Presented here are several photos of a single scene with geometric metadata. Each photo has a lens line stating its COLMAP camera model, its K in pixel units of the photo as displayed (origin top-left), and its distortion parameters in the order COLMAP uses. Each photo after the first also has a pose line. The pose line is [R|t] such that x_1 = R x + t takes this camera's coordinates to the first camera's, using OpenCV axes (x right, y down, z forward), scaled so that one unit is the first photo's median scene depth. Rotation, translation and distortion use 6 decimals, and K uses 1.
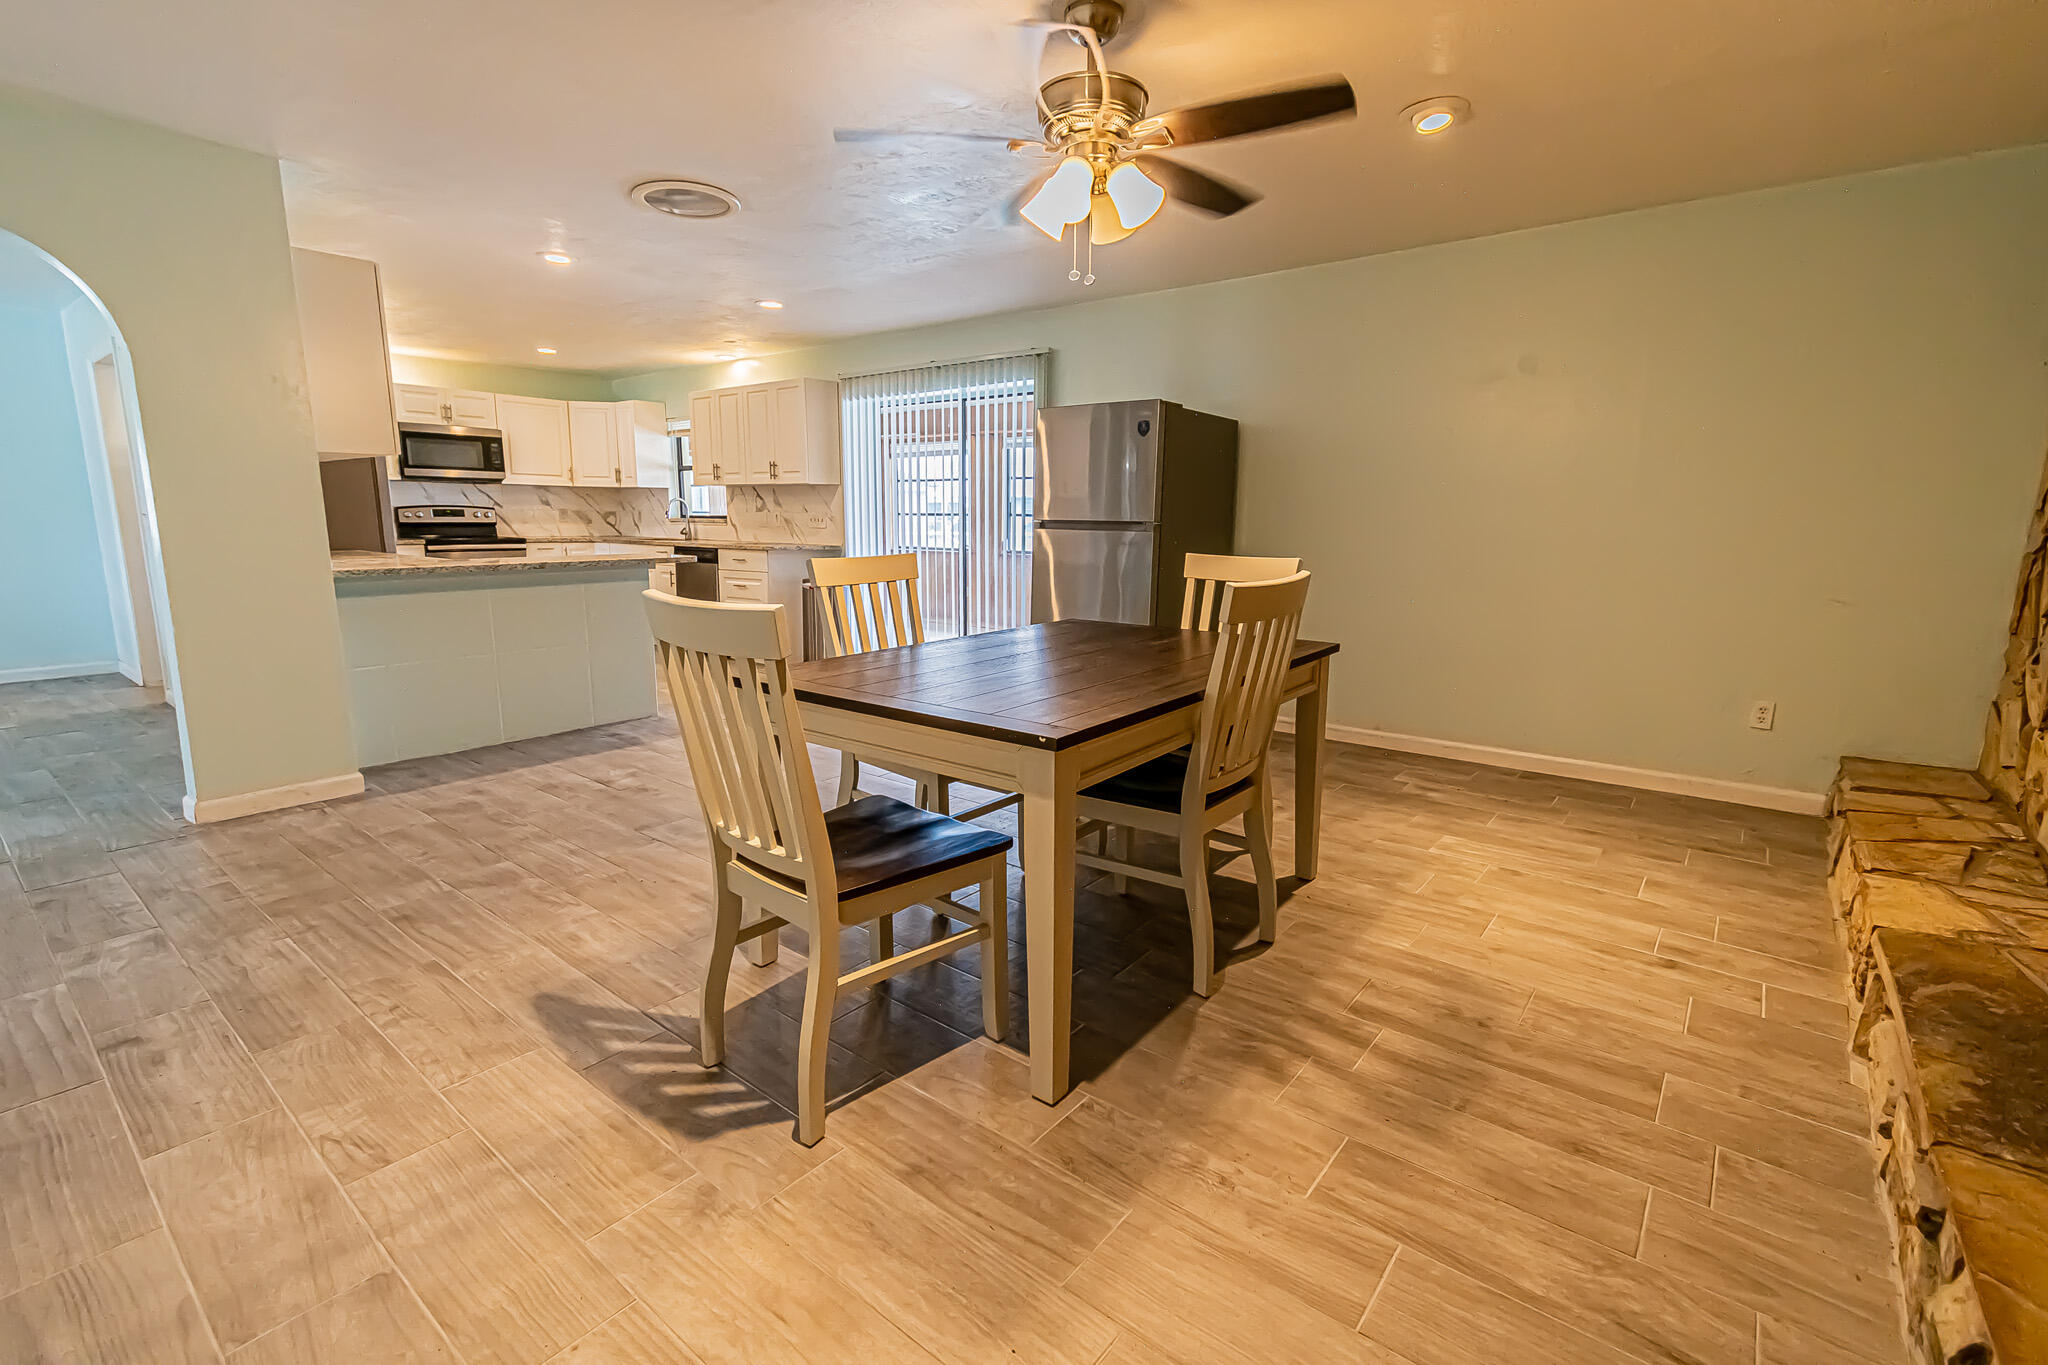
lens RADIAL K [[898.8, 0, 1031.0], [0, 898.8, 676.7], [0, 0, 1]] dist [0.005688, -0.003248]
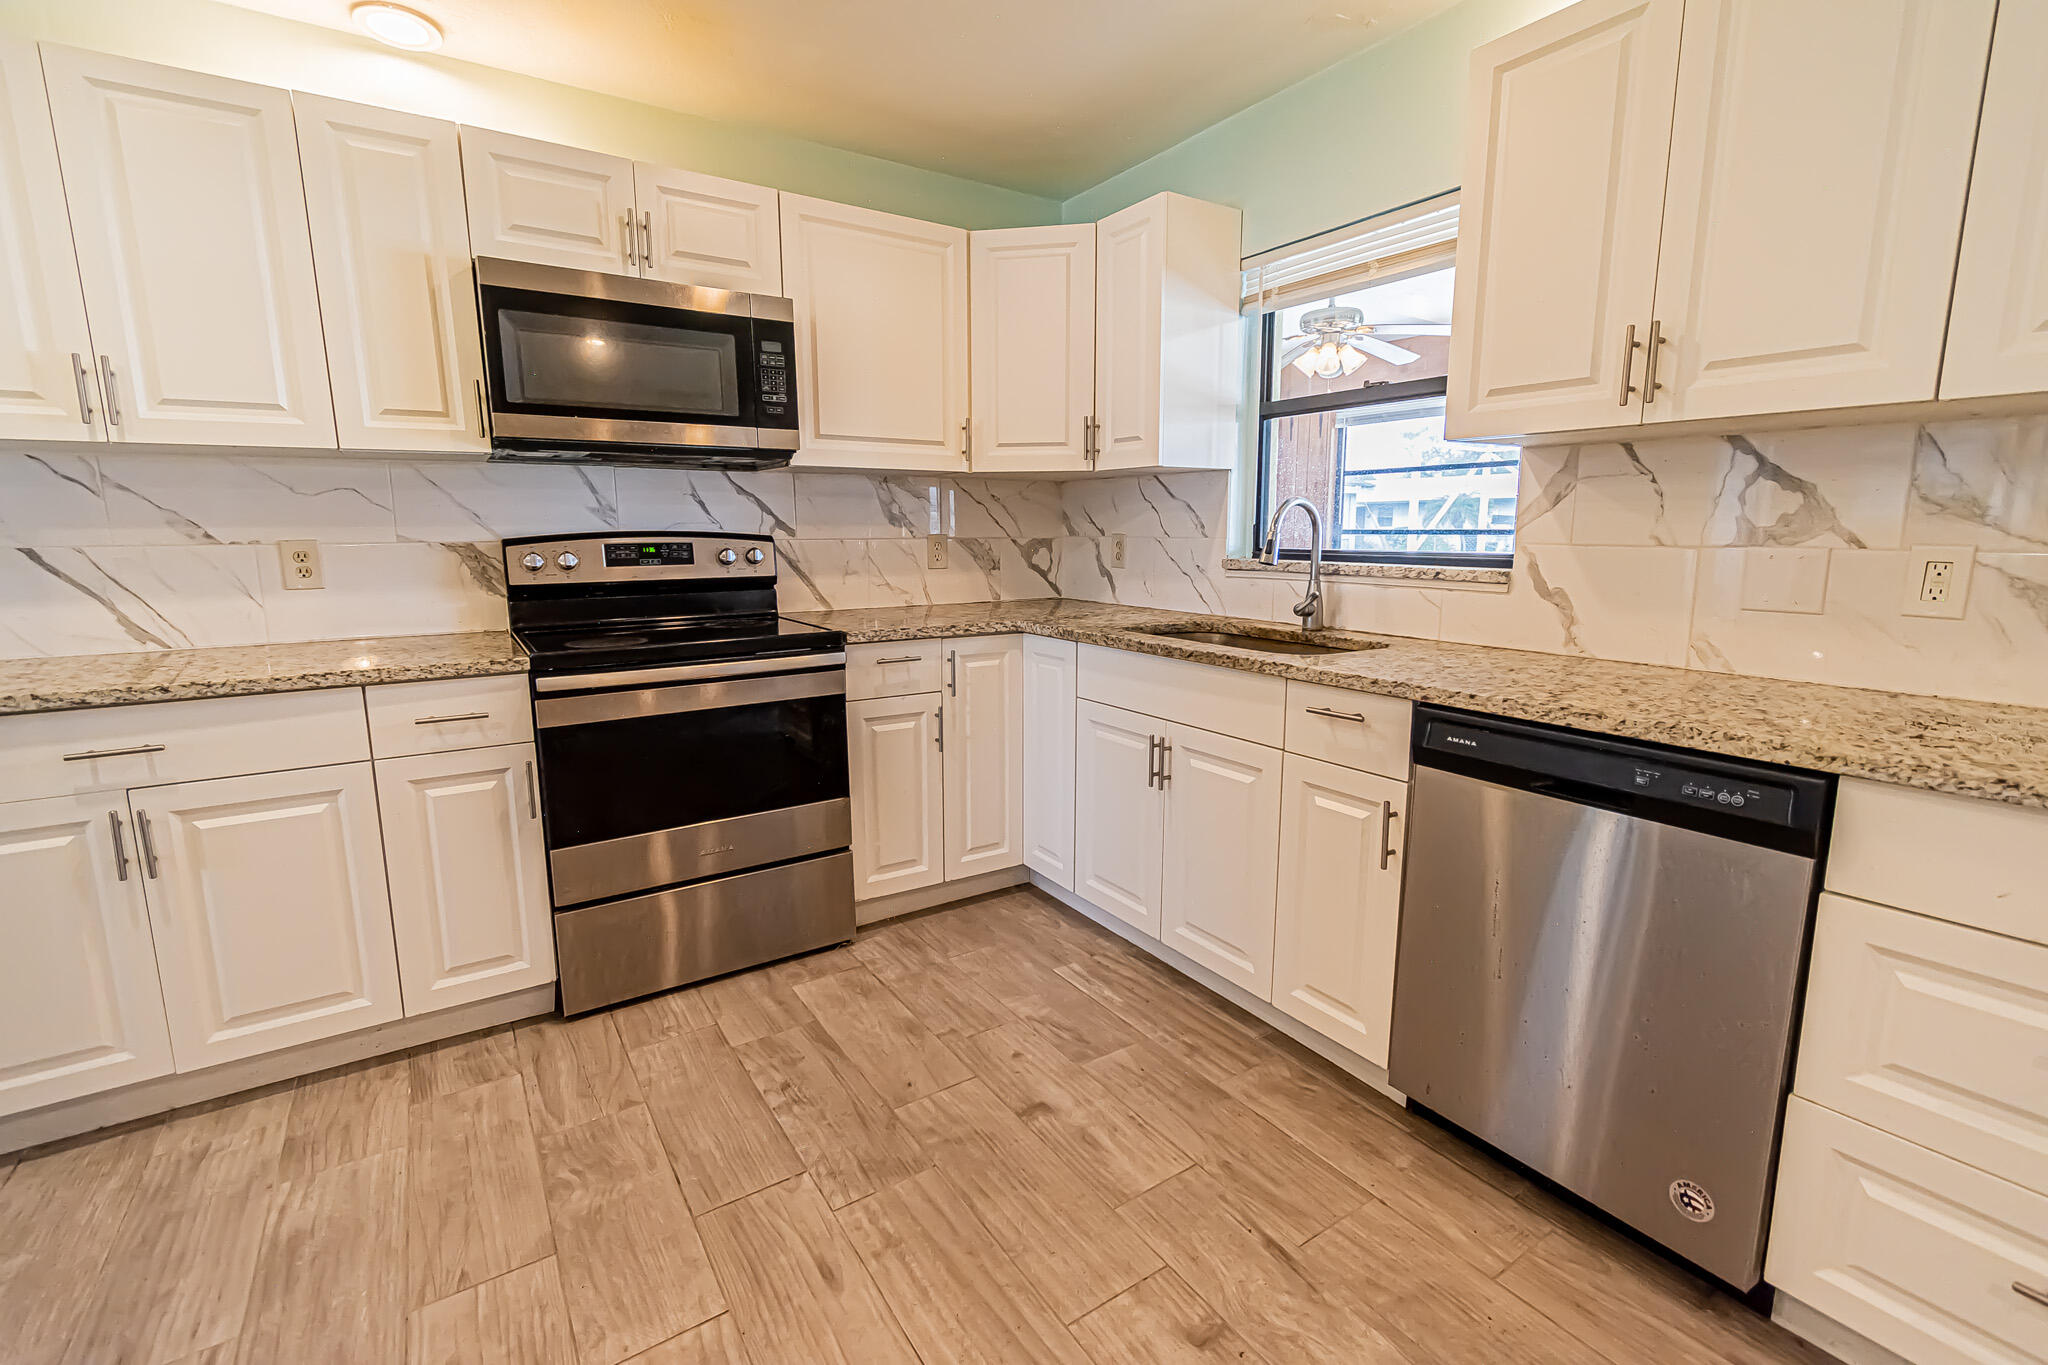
lens RADIAL K [[898.8, 0, 1031.4], [0, 898.8, 674.3], [0, 0, 1]] dist [0.005688, -0.003248]
pose [[0.950255, 0.037135, -0.309252, -0.406208], [-0.040995, 0.999141, -0.005991, -0.141881], [0.308764, 0.018370, 0.950961, 0.729715]]
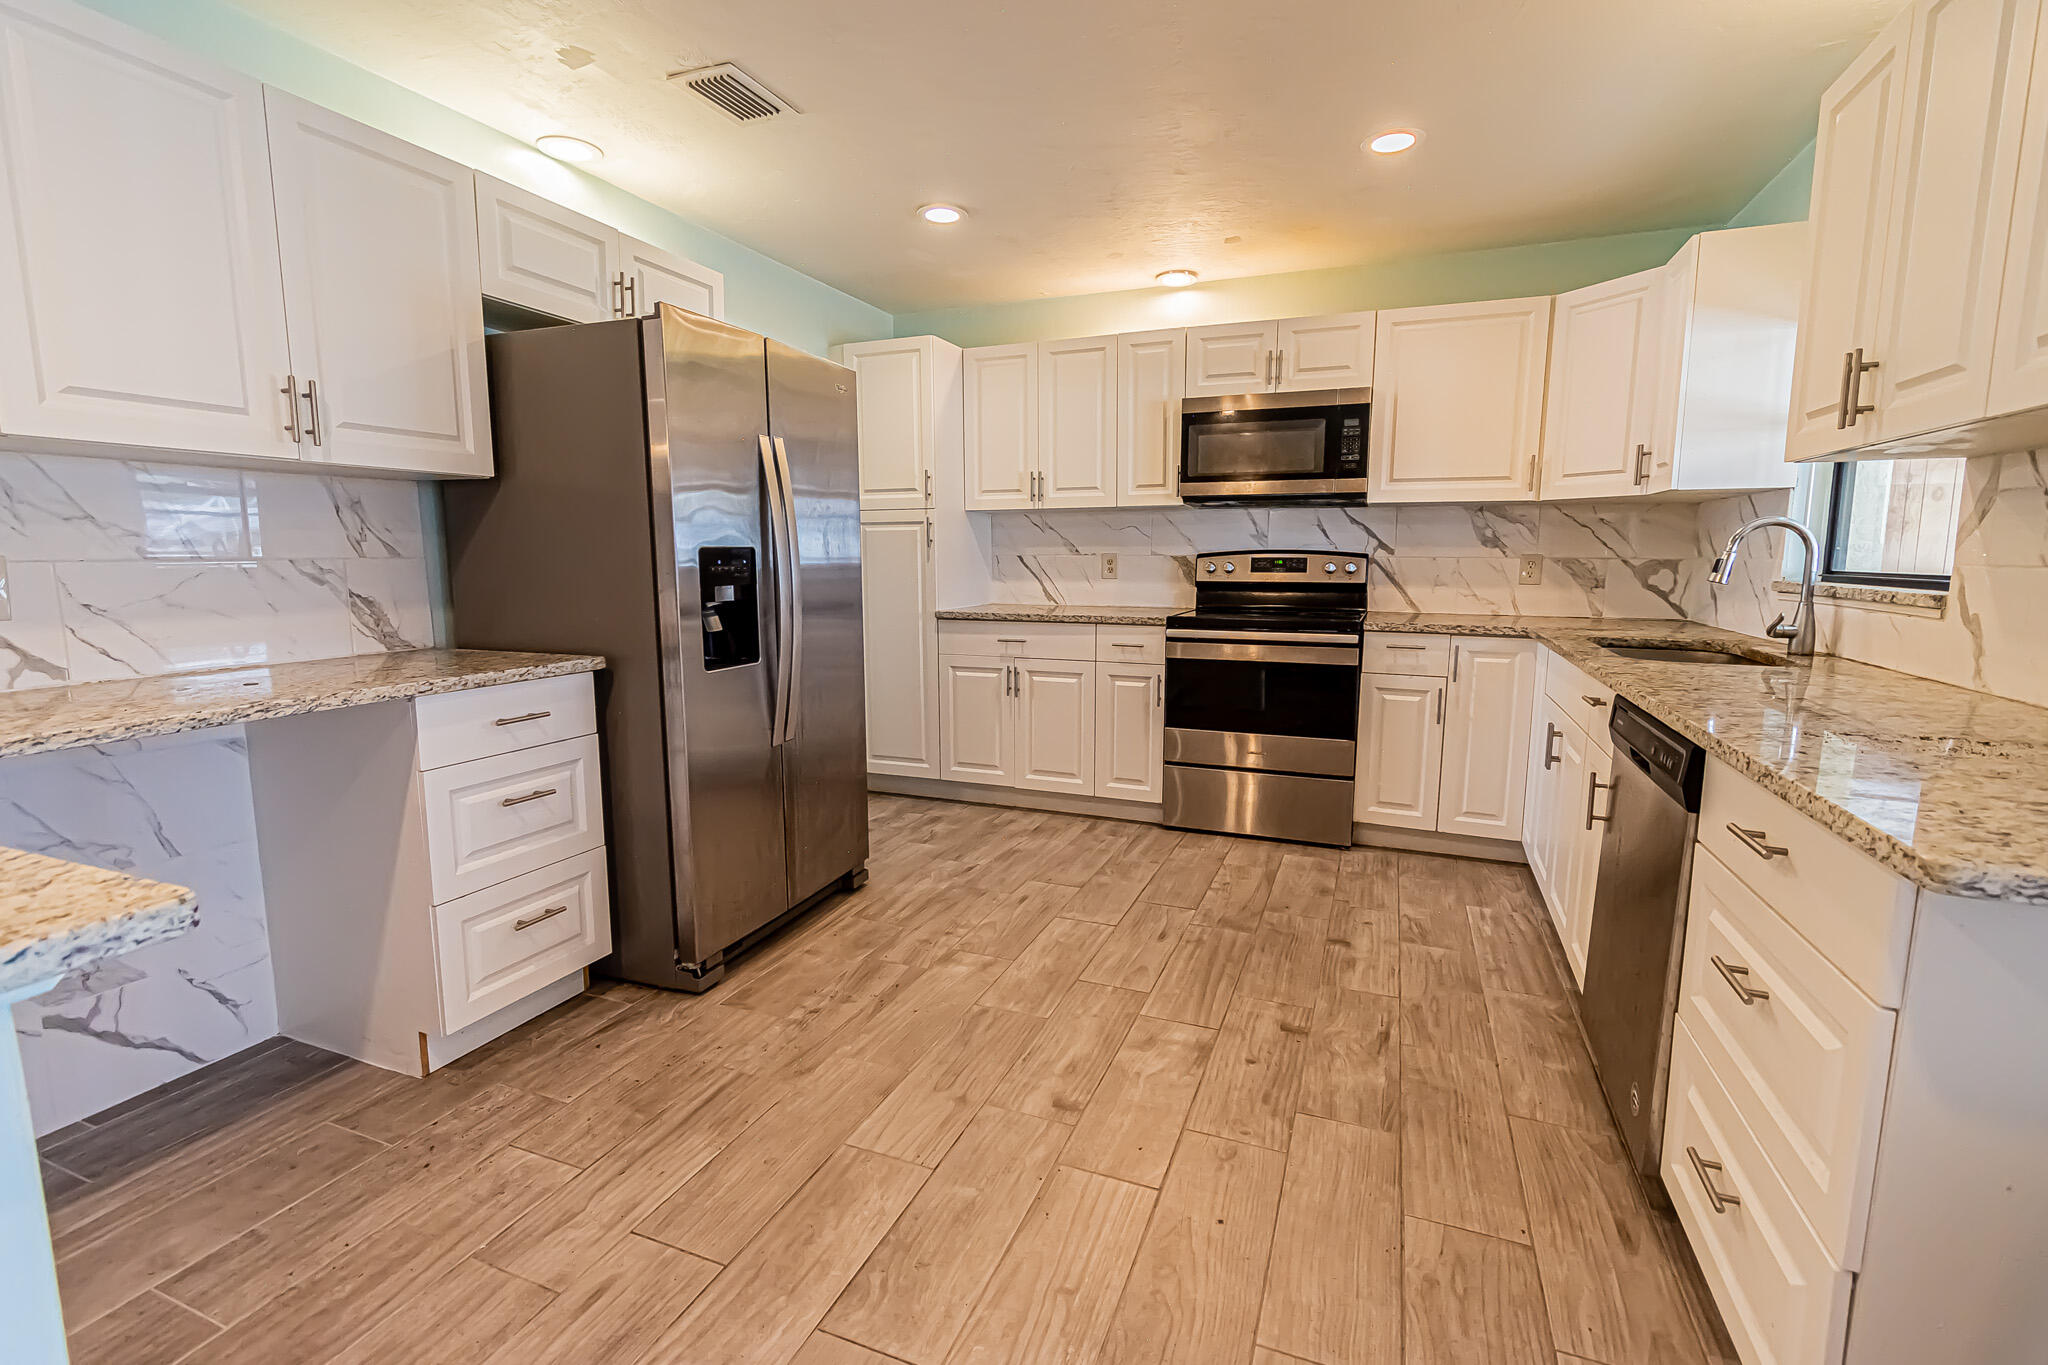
lens RADIAL K [[898.8, 0, 1040.4], [0, 898.8, 678.2], [0, 0, 1]] dist [0.005688, -0.003248]
pose [[0.293852, 0.123084, -0.947893, -0.186324], [-0.165961, 0.983183, 0.076217, -0.135913], [0.941333, 0.134917, 0.309338, 0.727850]]
